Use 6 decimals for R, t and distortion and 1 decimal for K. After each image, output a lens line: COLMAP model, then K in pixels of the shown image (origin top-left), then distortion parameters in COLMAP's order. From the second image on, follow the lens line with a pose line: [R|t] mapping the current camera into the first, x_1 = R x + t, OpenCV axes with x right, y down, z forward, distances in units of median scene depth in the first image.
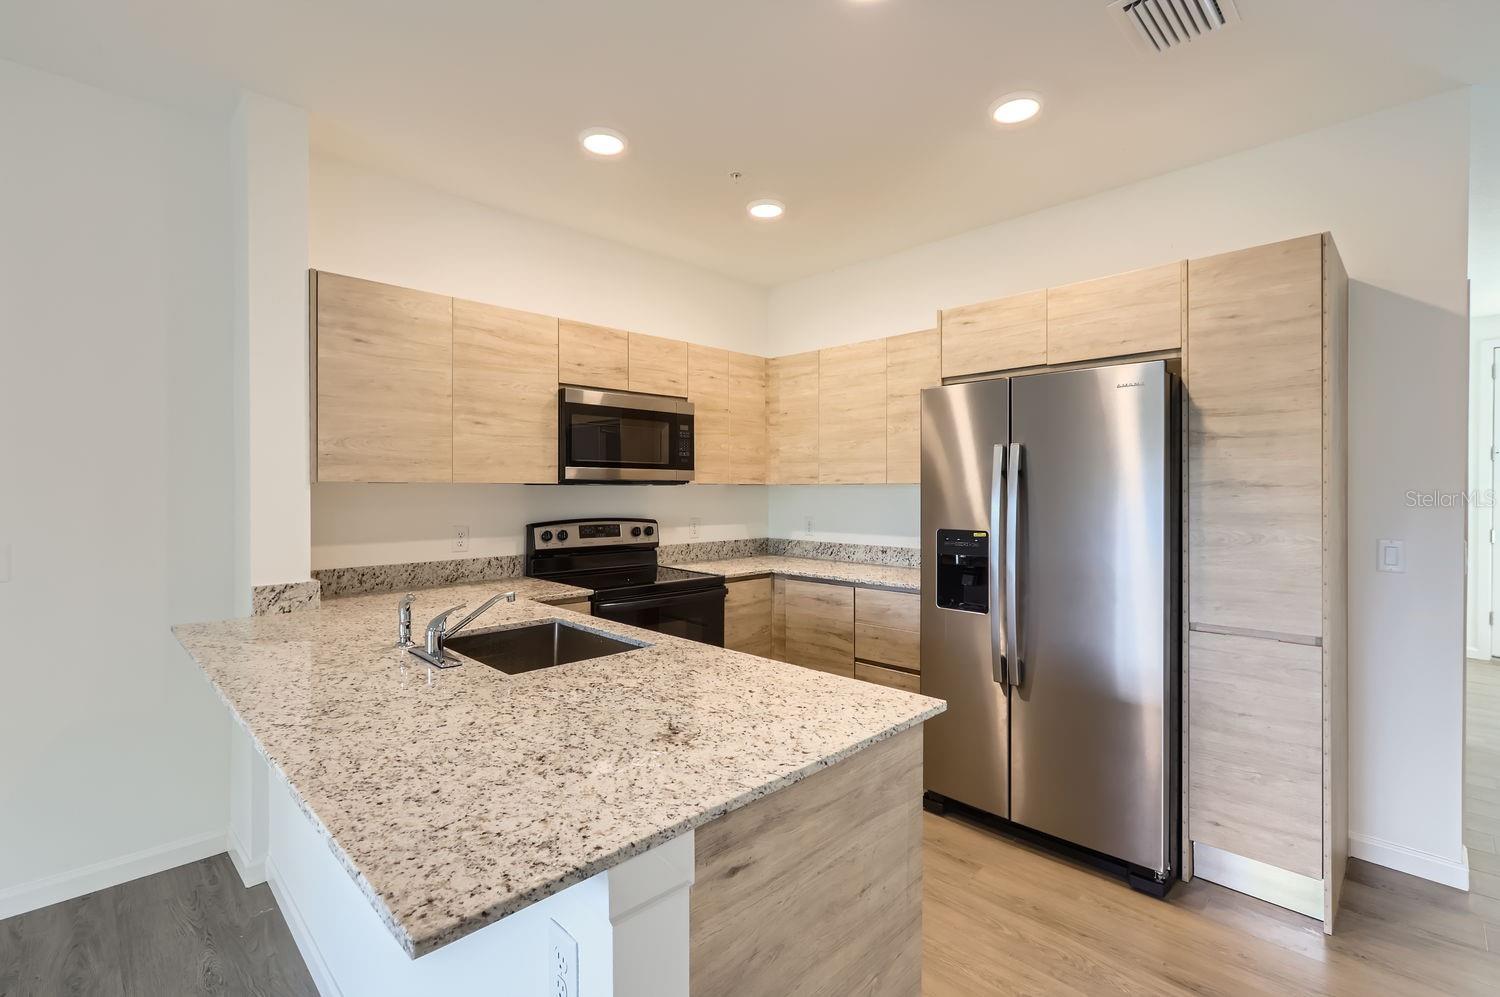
lens RADIAL K [[687.2, 0, 757.1], [0, 687.2, 487.9], [0, 0, 1]] dist [0.003221, 0.000711]
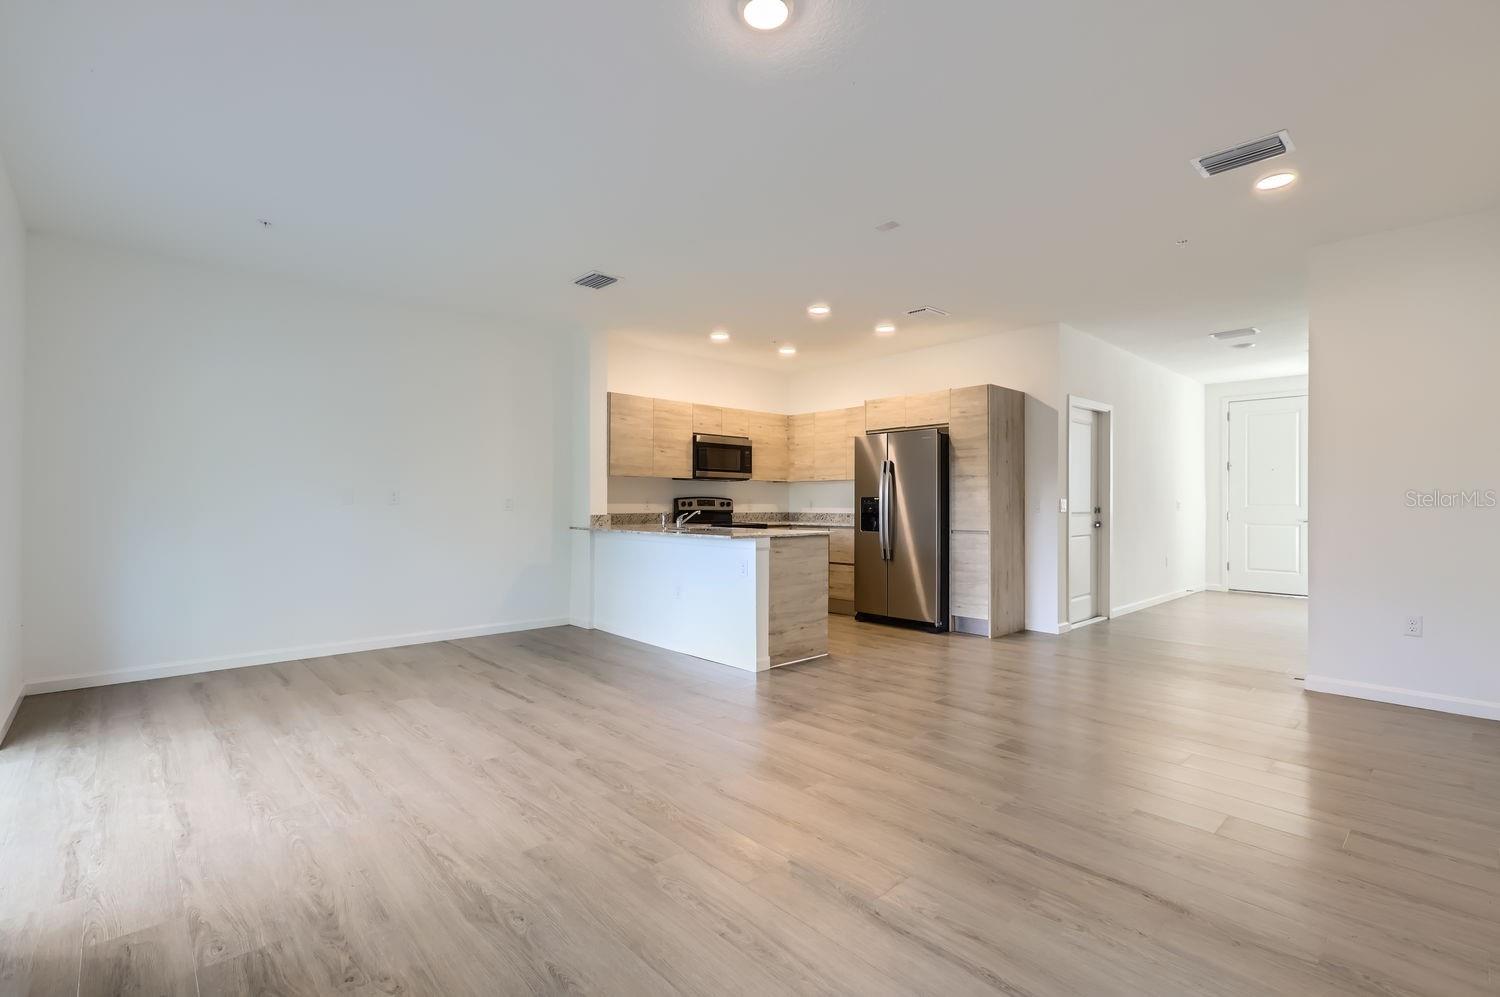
lens RADIAL K [[687.2, 0, 756.5], [0, 687.2, 505.9], [0, 0, 1]] dist [0.003221, 0.000711]
pose [[0.999274, 0.002639, -0.038010, -0.000646], [-0.002535, 0.999993, 0.002766, 0.073681], [0.038017, -0.002668, 0.999274, -1.170061]]
